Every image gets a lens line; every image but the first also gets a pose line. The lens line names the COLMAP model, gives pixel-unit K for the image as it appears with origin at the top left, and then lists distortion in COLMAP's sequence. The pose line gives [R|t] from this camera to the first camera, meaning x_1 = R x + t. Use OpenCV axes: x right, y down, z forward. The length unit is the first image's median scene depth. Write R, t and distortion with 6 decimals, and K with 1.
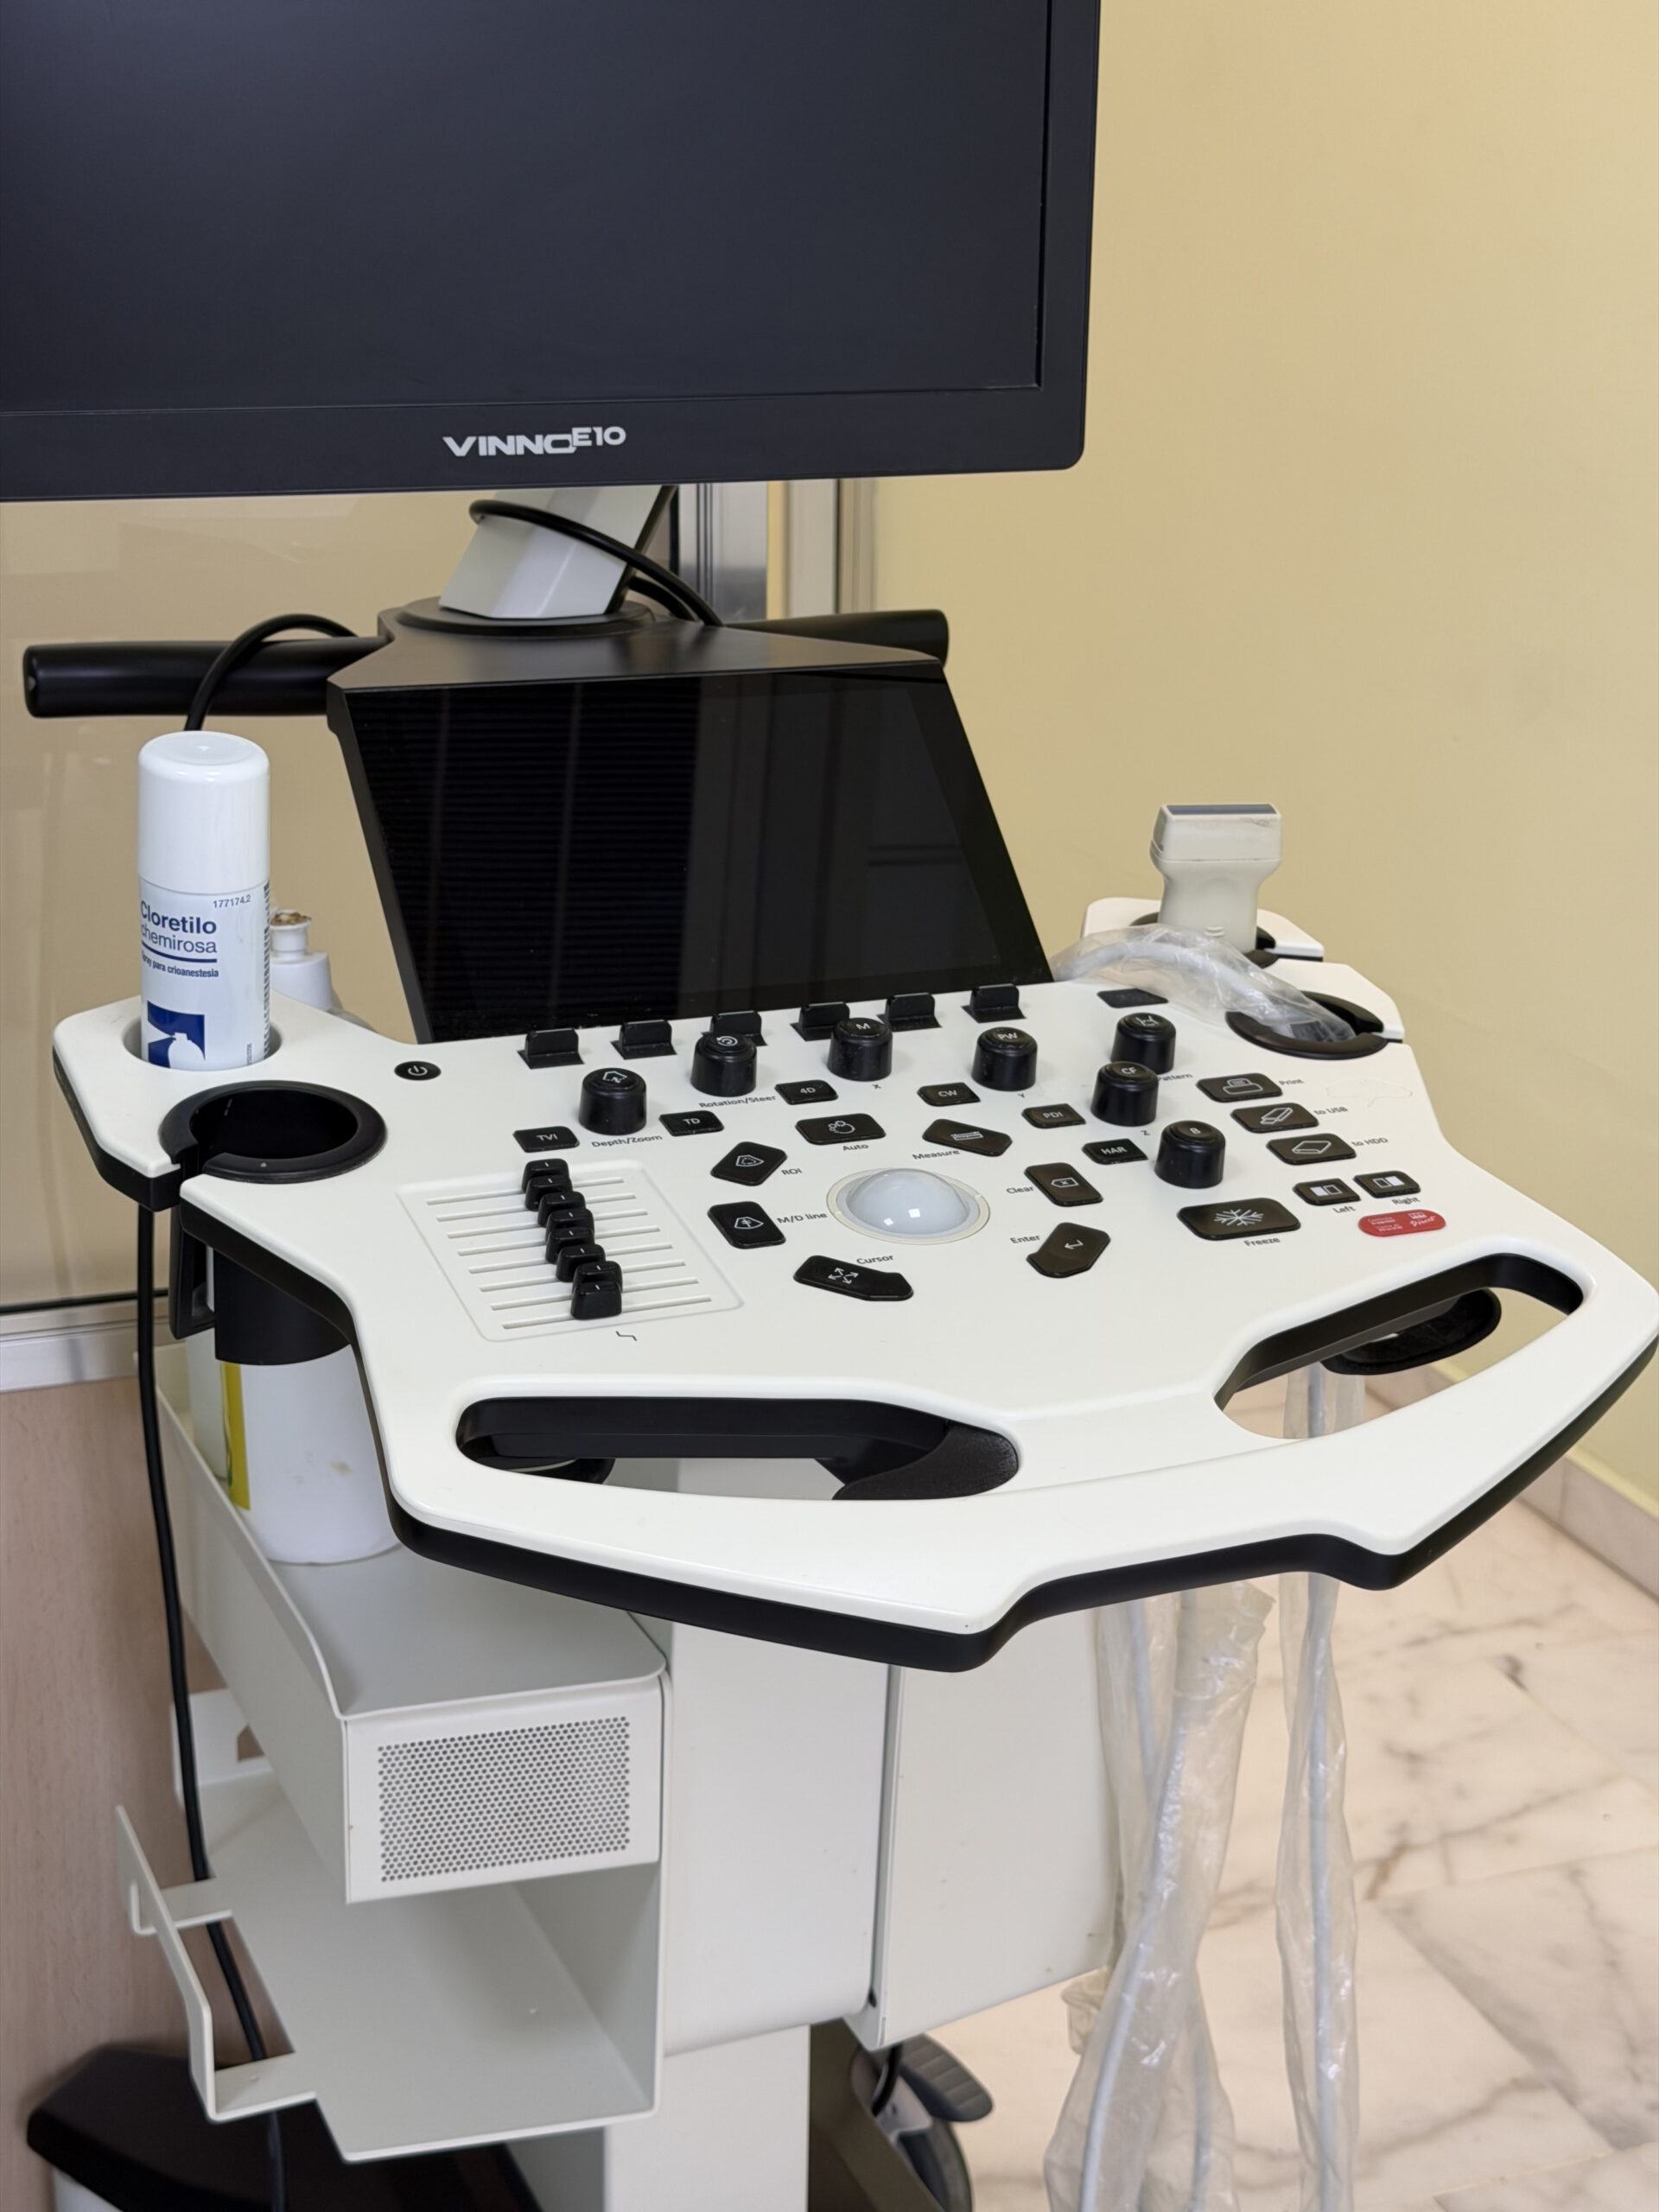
lens RADIAL K [[3083.6, 0, 828.5], [0, 3083.6, 1105.0], [0, 0, 1]] dist [0.003356, 0.000000]
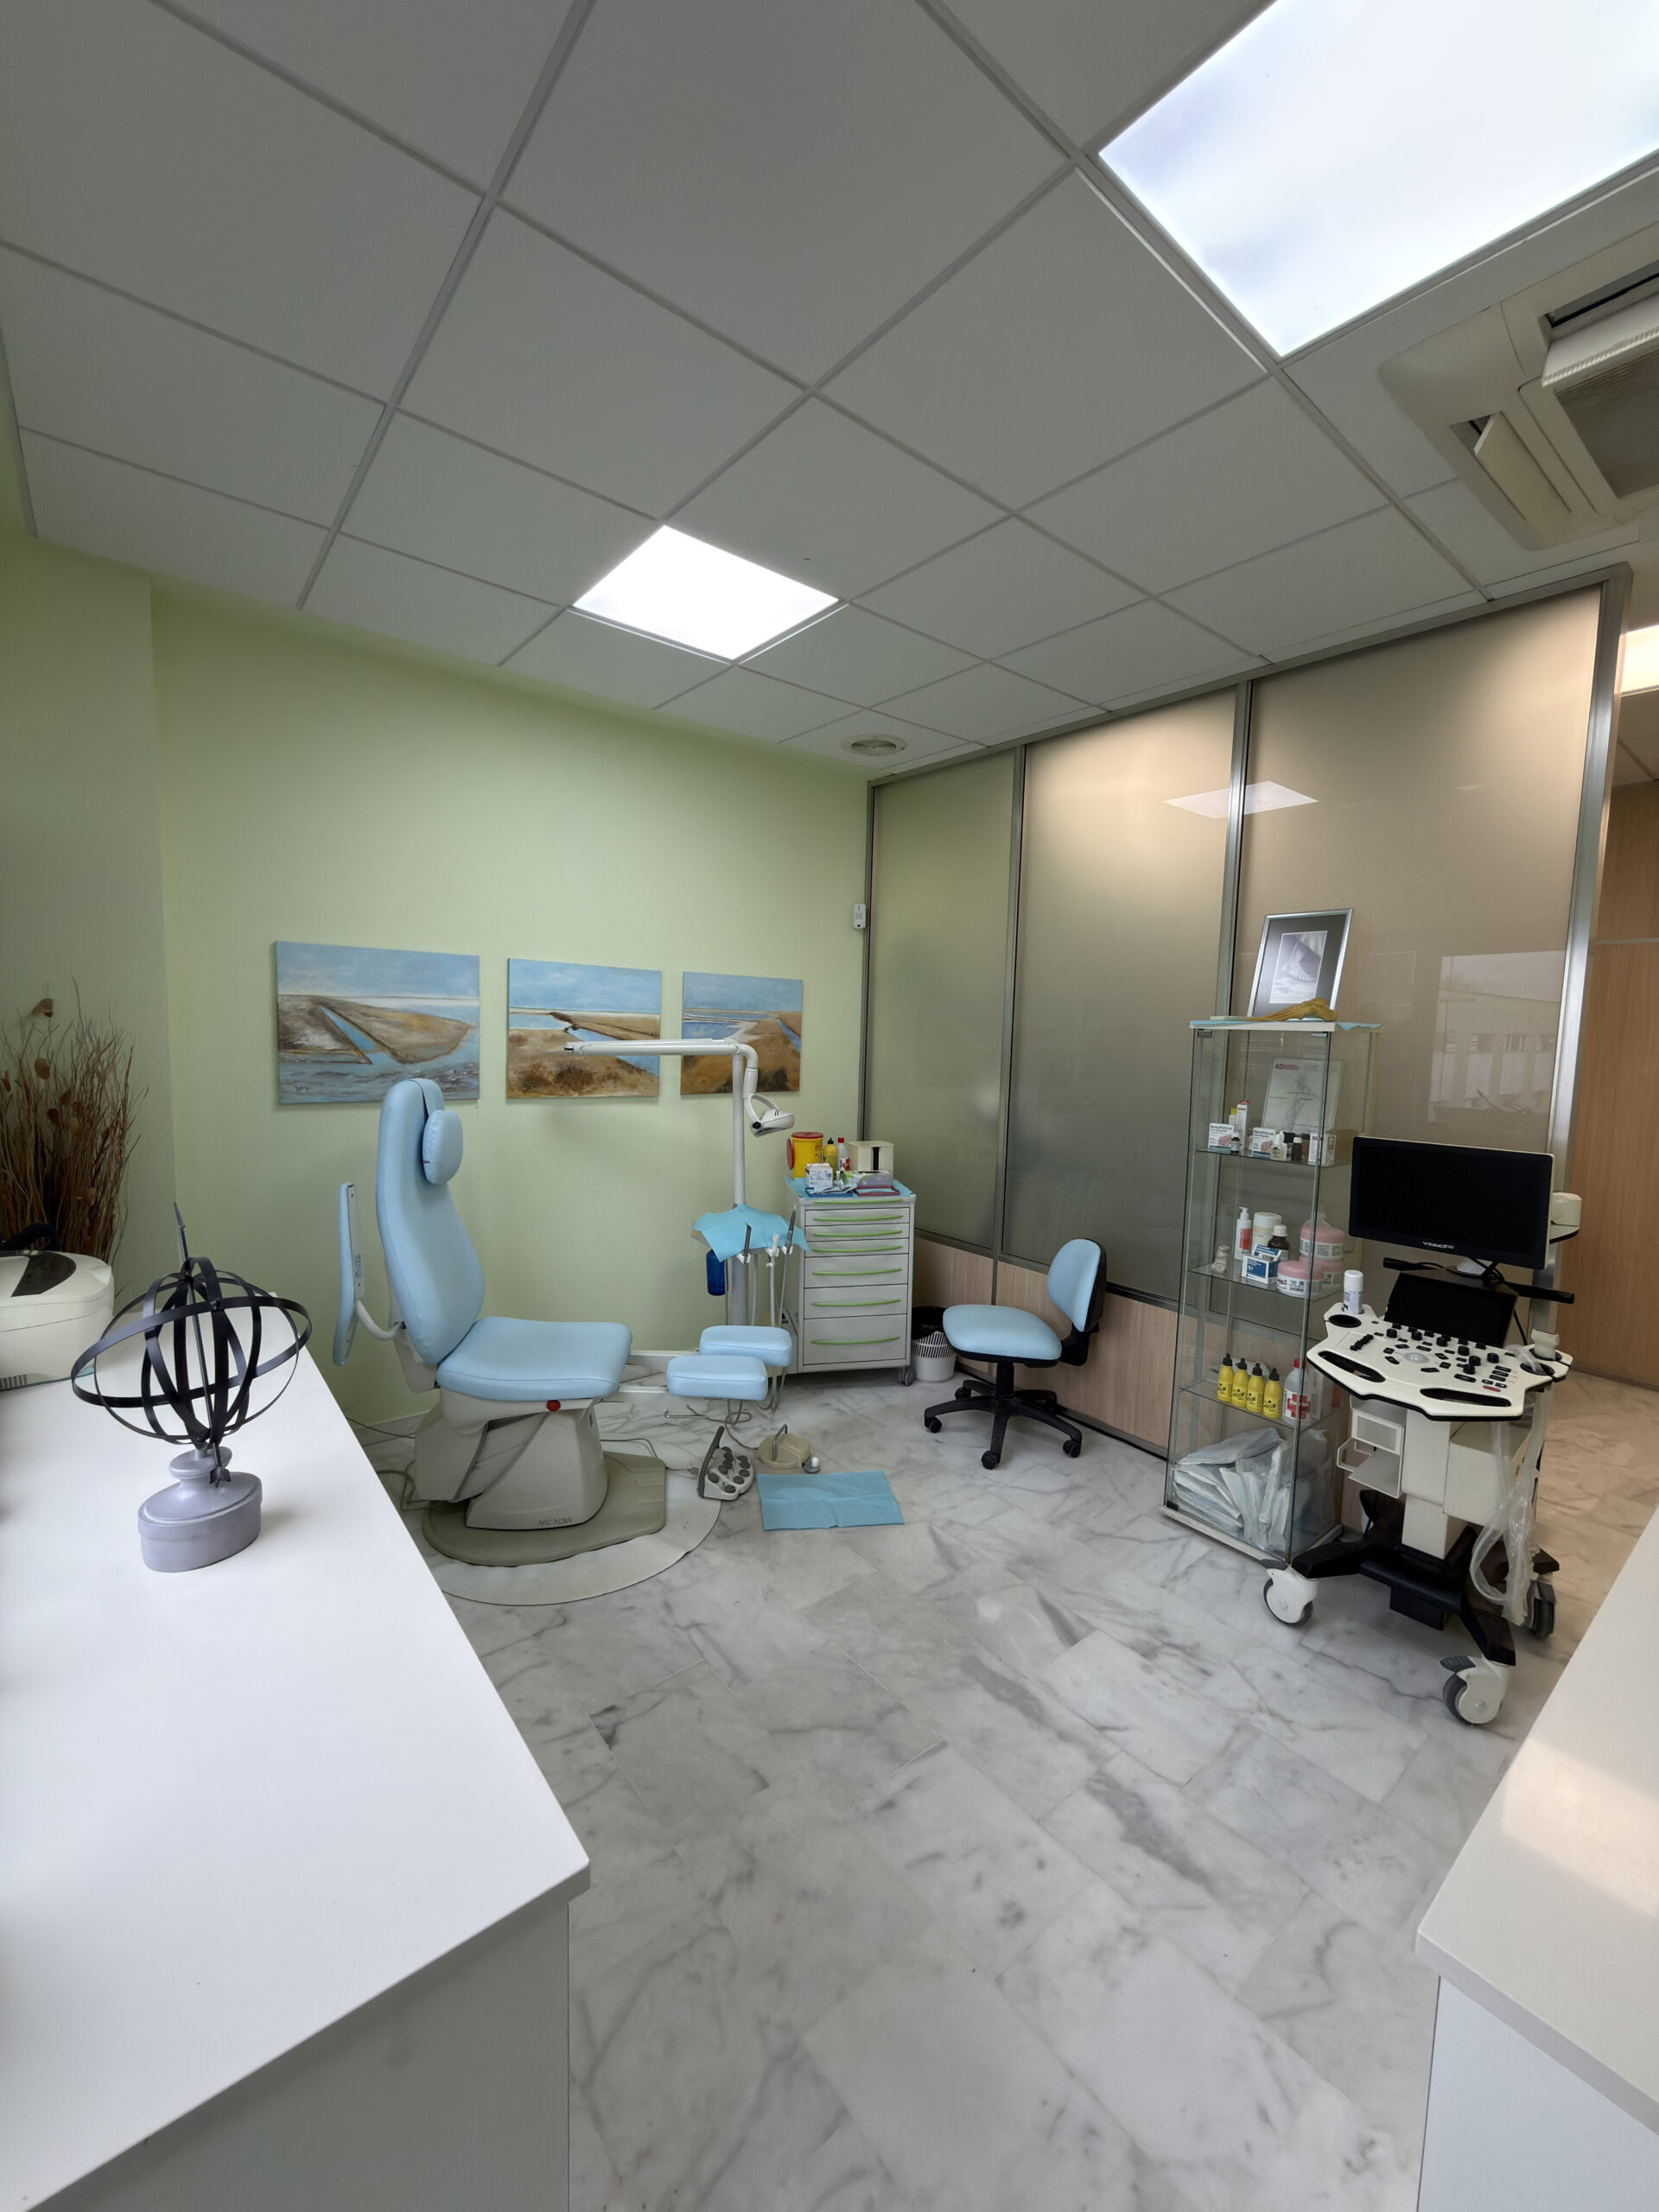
lens RADIAL K [[885.4, 0, 822.1], [0, 885.4, 1111.5], [0, 0, 1]] dist [0.000479, -0.000017]
pose [[0.279439, 0.077364, -0.957042, 1.566414], [-0.290343, 0.956894, -0.007422, -0.099462], [0.915213, 0.279944, 0.289856, -1.026020]]
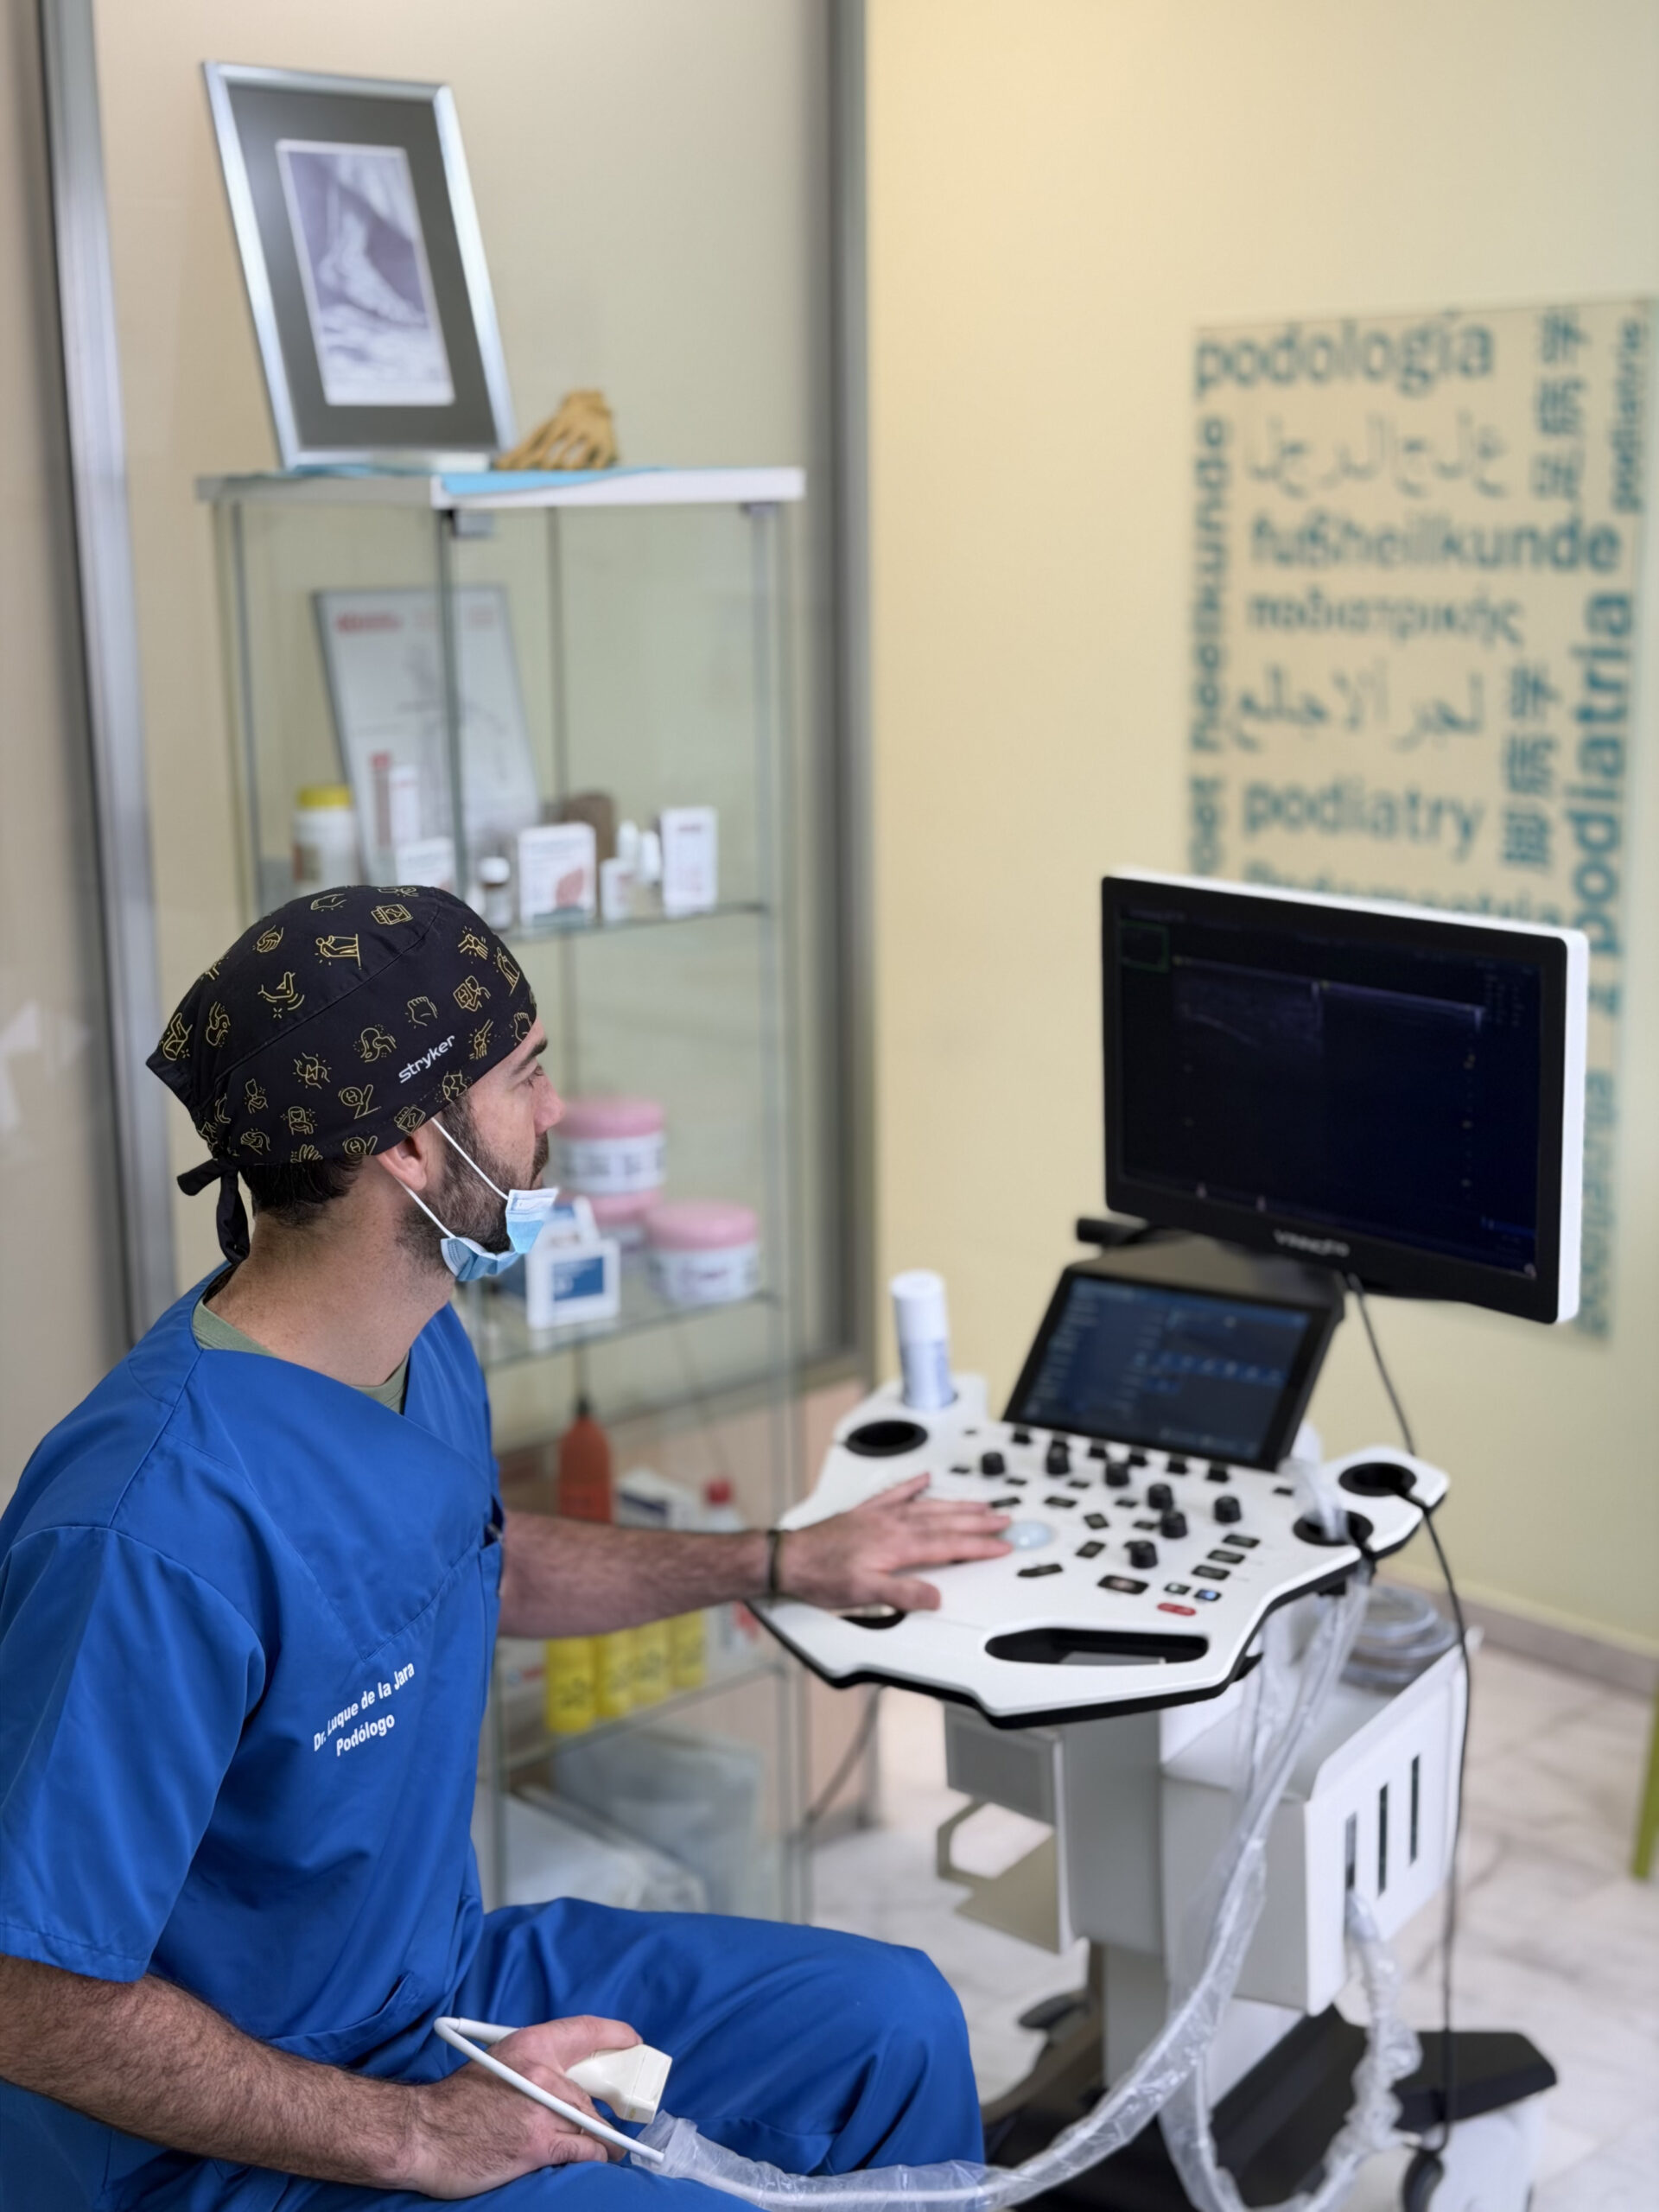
lens RADIAL K [[3083.6, 0, 830.0], [0, 3083.6, 1105.7], [0, 0, 1]] dist [0.003356, 0.000000]
pose [[0.501862, 0.139671, -0.853597, 1.825619], [-0.219609, 0.975113, 0.030438, -0.309694], [0.836604, 0.172182, 0.520045, -0.341423]]
